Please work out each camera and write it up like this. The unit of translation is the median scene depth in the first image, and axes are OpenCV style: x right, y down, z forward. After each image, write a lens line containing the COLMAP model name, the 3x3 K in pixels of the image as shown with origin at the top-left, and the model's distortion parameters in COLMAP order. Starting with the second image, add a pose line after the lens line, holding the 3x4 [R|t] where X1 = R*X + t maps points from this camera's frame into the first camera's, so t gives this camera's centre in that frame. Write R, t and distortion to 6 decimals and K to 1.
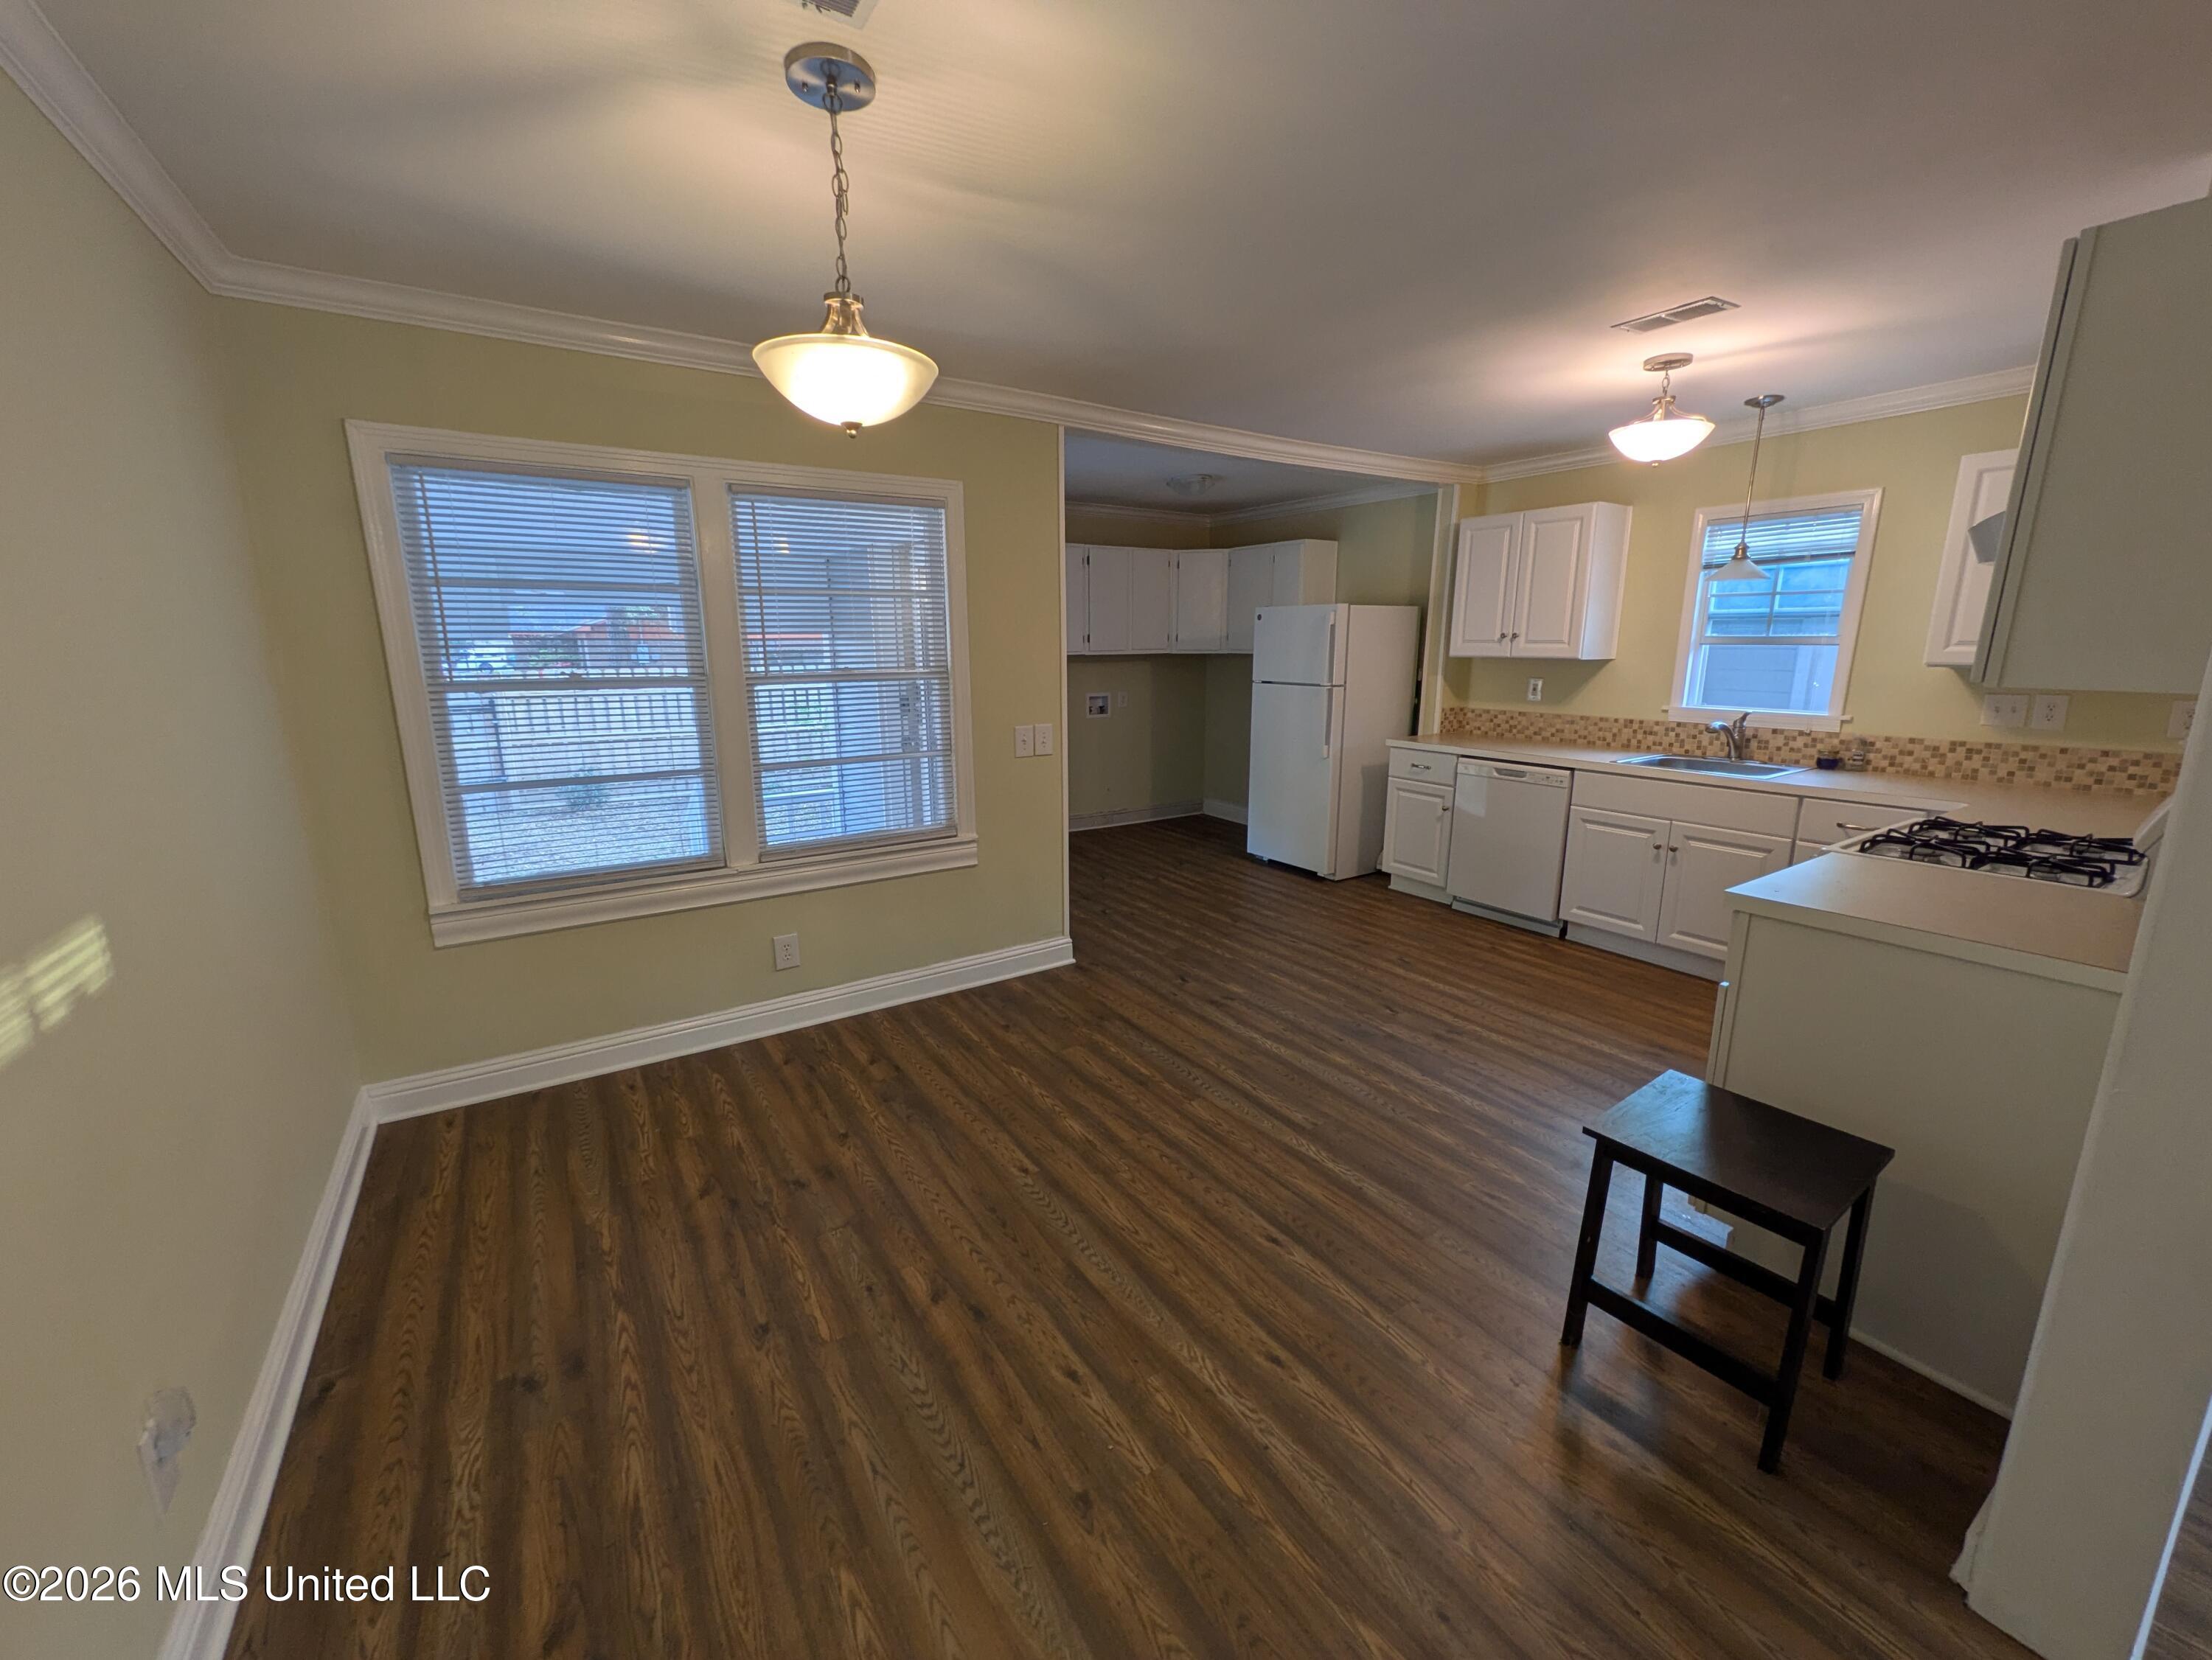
lens RADIAL K [[870.3, 0, 1102.3], [0, 870.3, 833.9], [0, 0, 1]] dist [-0.003223, 0.000688]
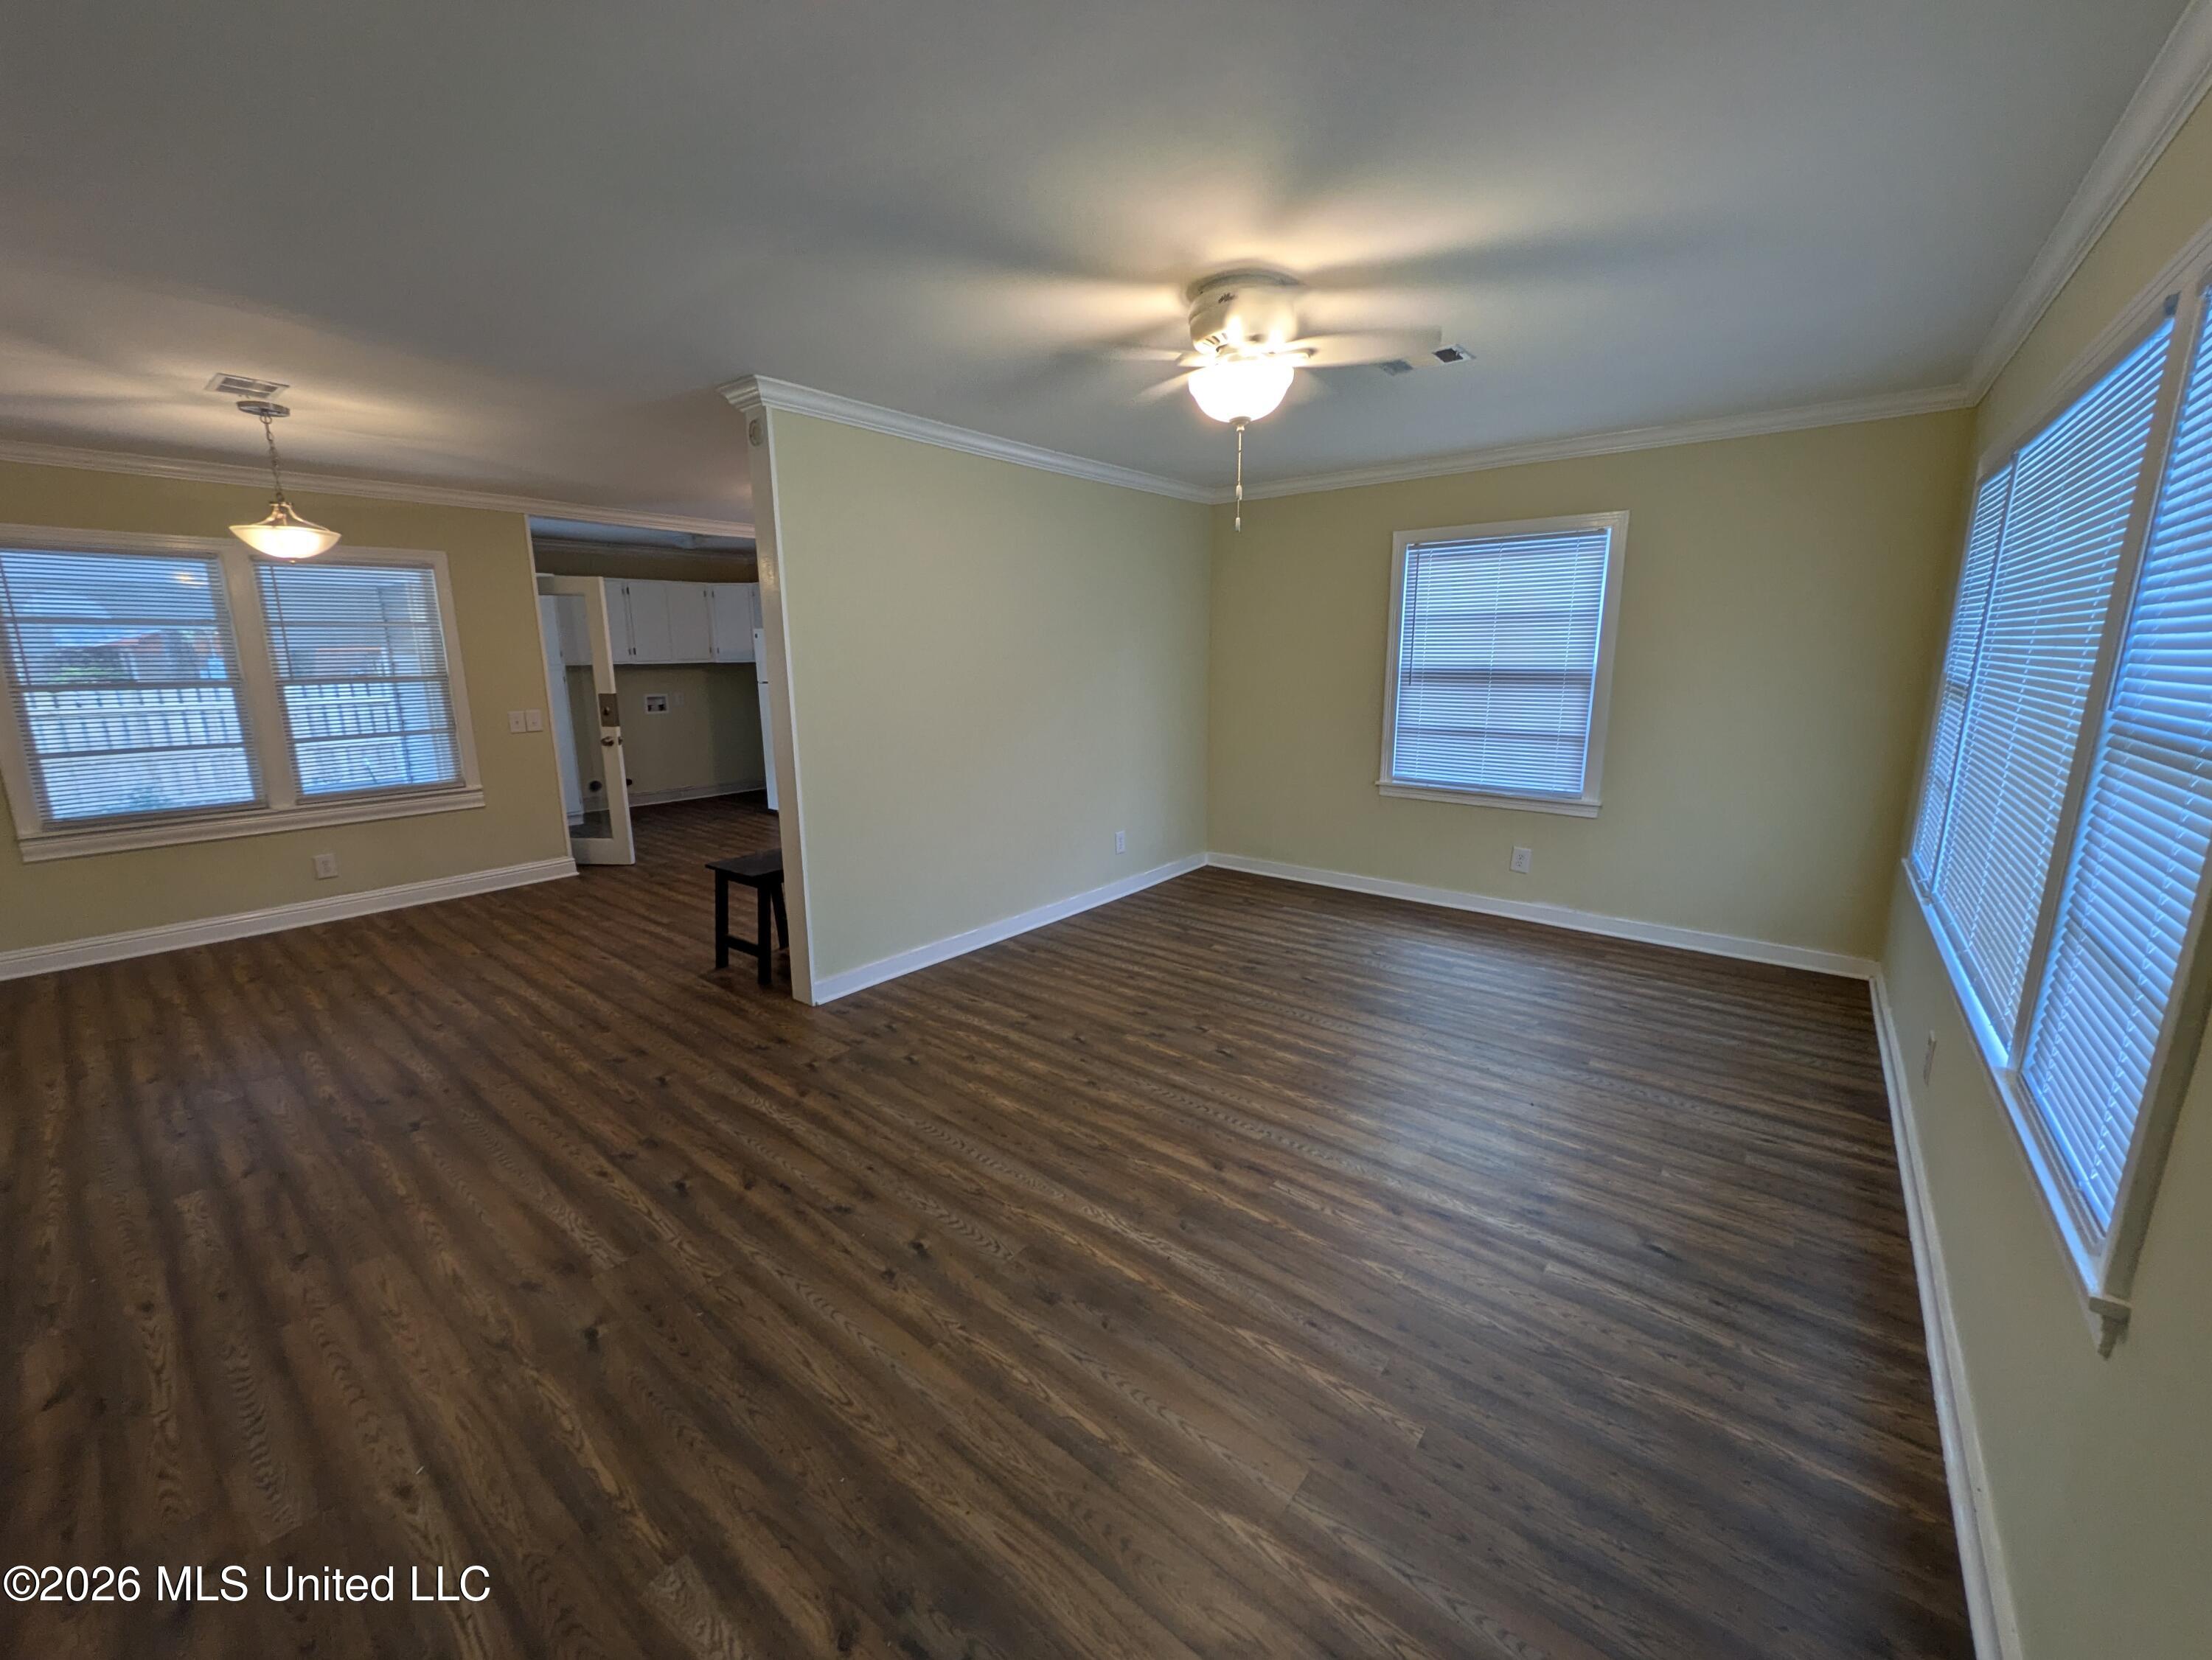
lens RADIAL K [[870.3, 0, 1099.7], [0, 870.3, 831.9], [0, 0, 1]] dist [-0.003223, 0.000688]
pose [[0.953347, -0.063209, 0.295183, 0.428868], [0.066654, 0.997775, -0.001611, 0.156754], [-0.294425, 0.021211, 0.955439, -0.745153]]
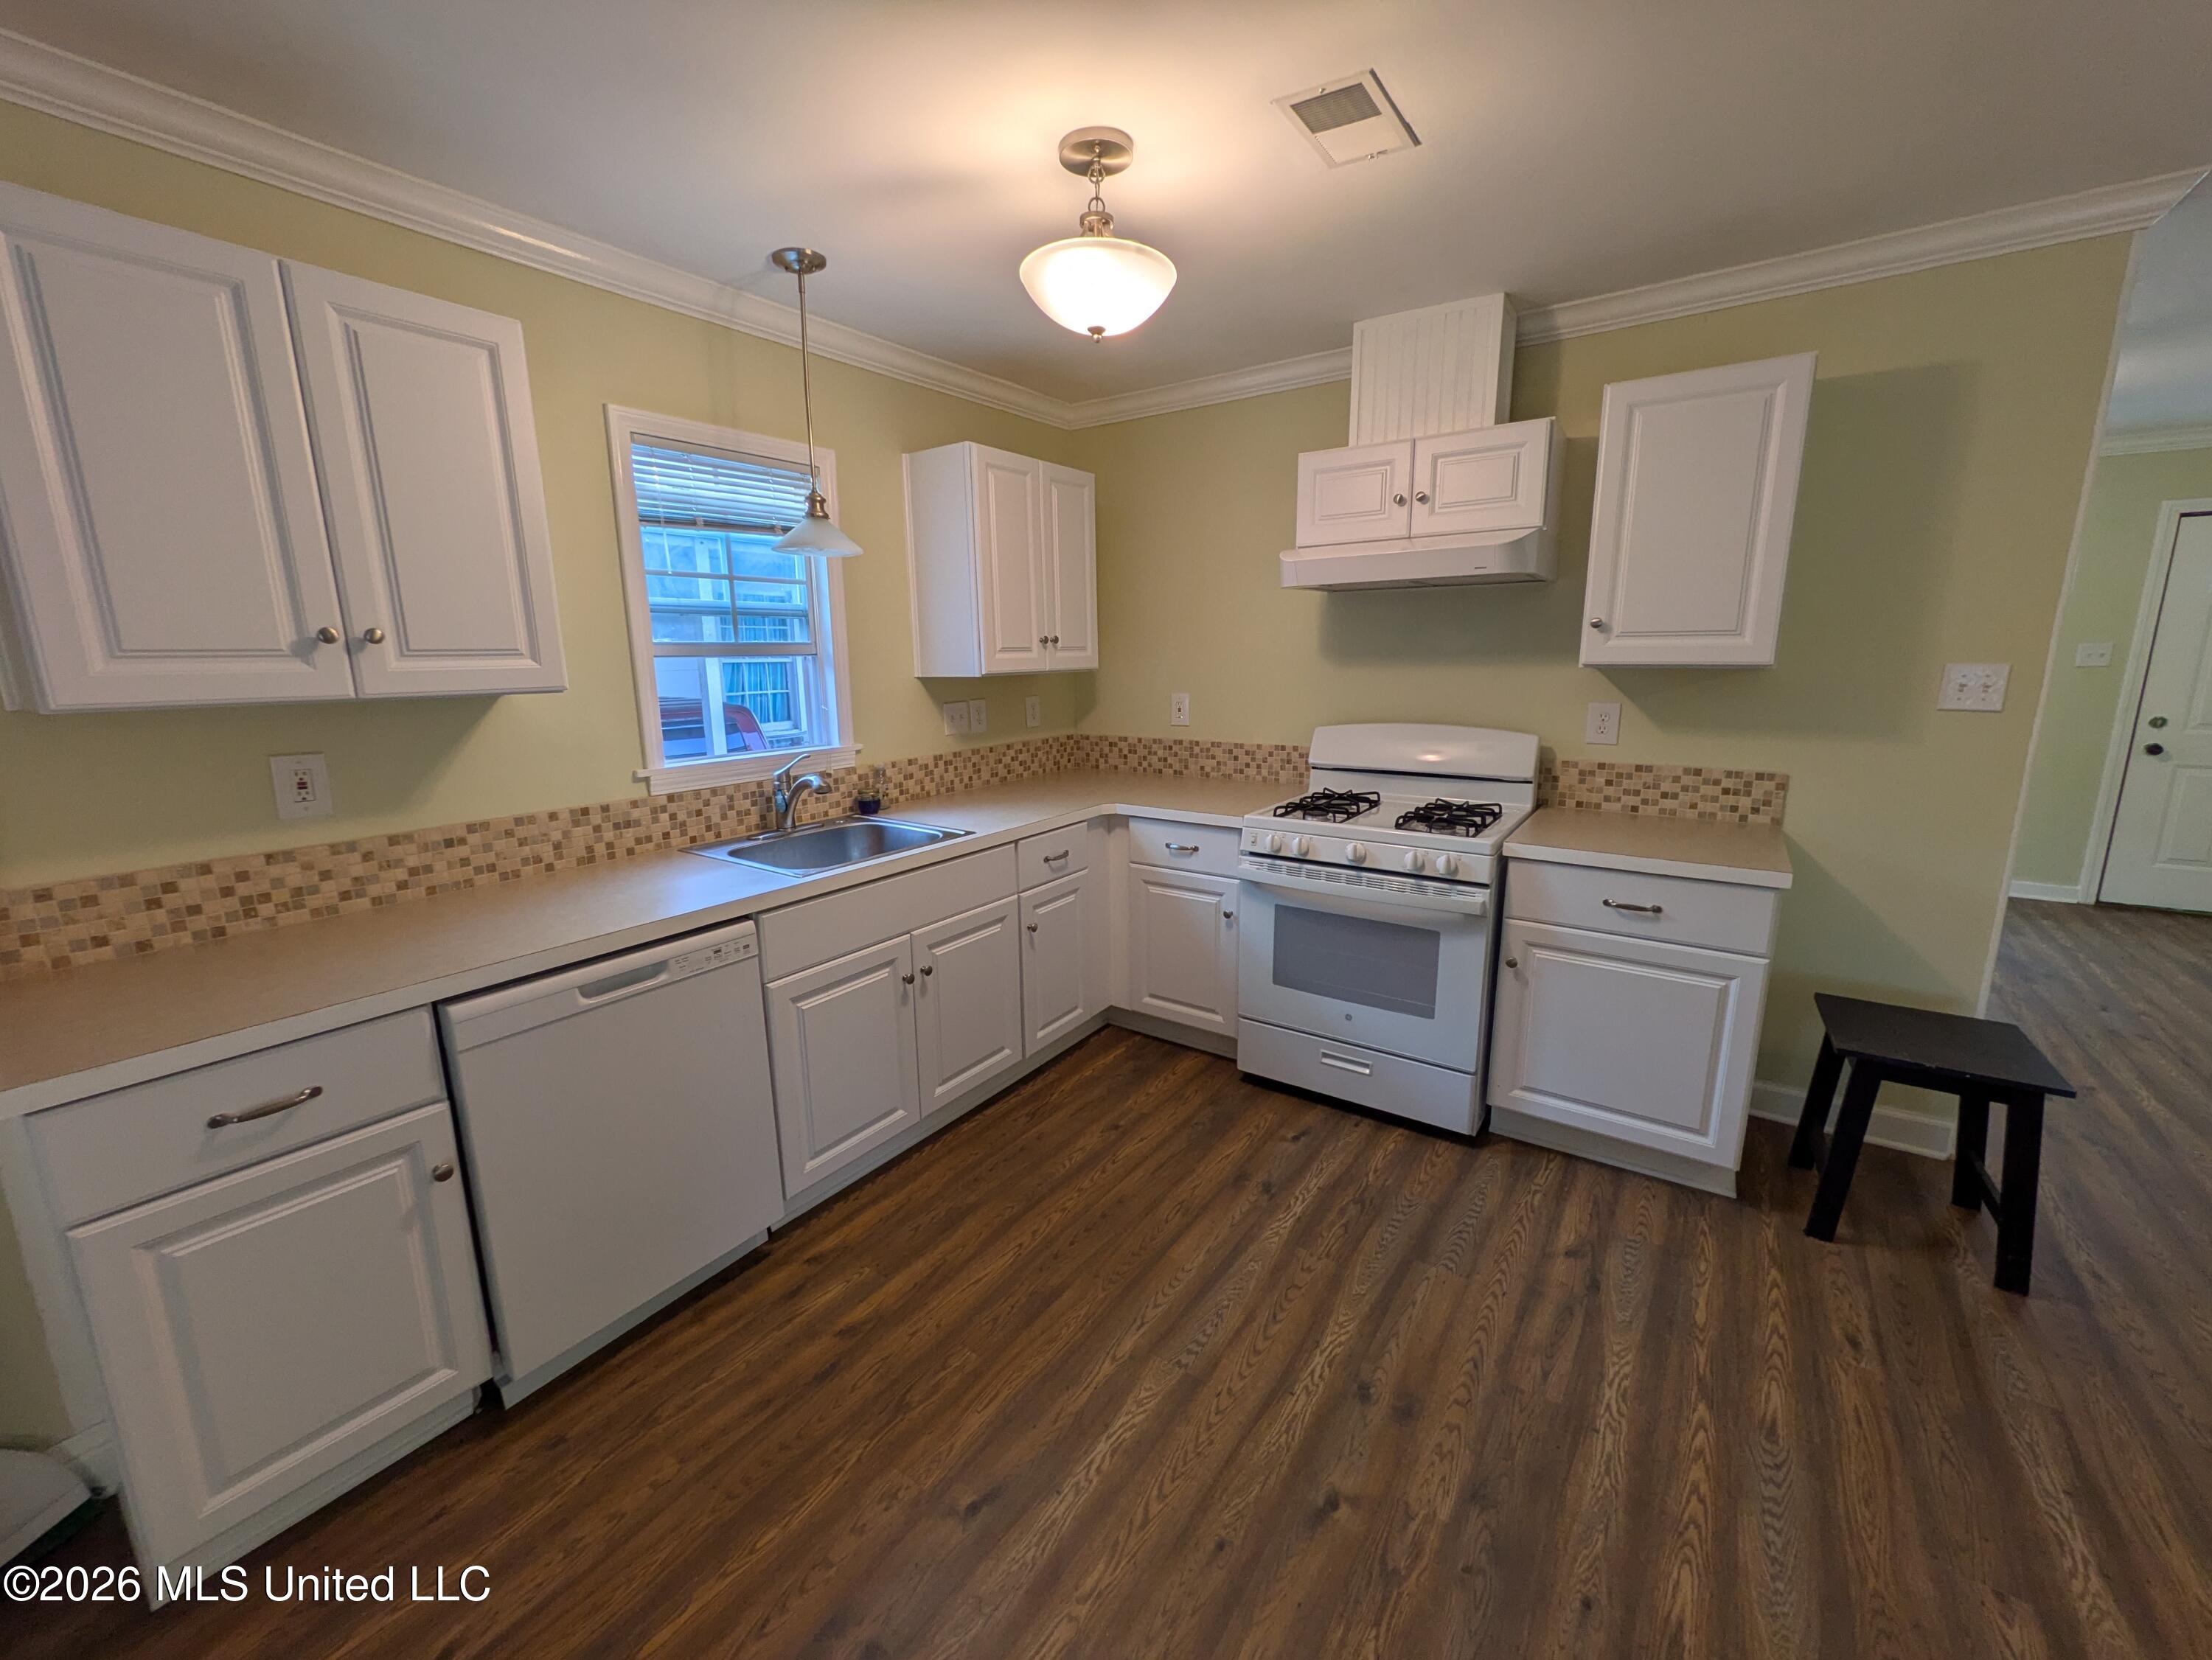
lens RADIAL K [[870.3, 0, 1112.0], [0, 870.3, 822.5], [0, 0, 1]] dist [-0.003223, 0.000688]
pose [[-0.375297, -0.172975, 0.910622, 0.045434], [0.214146, 0.939673, 0.266750, -0.241017], [-0.901828, 0.295117, -0.315614, 1.112585]]
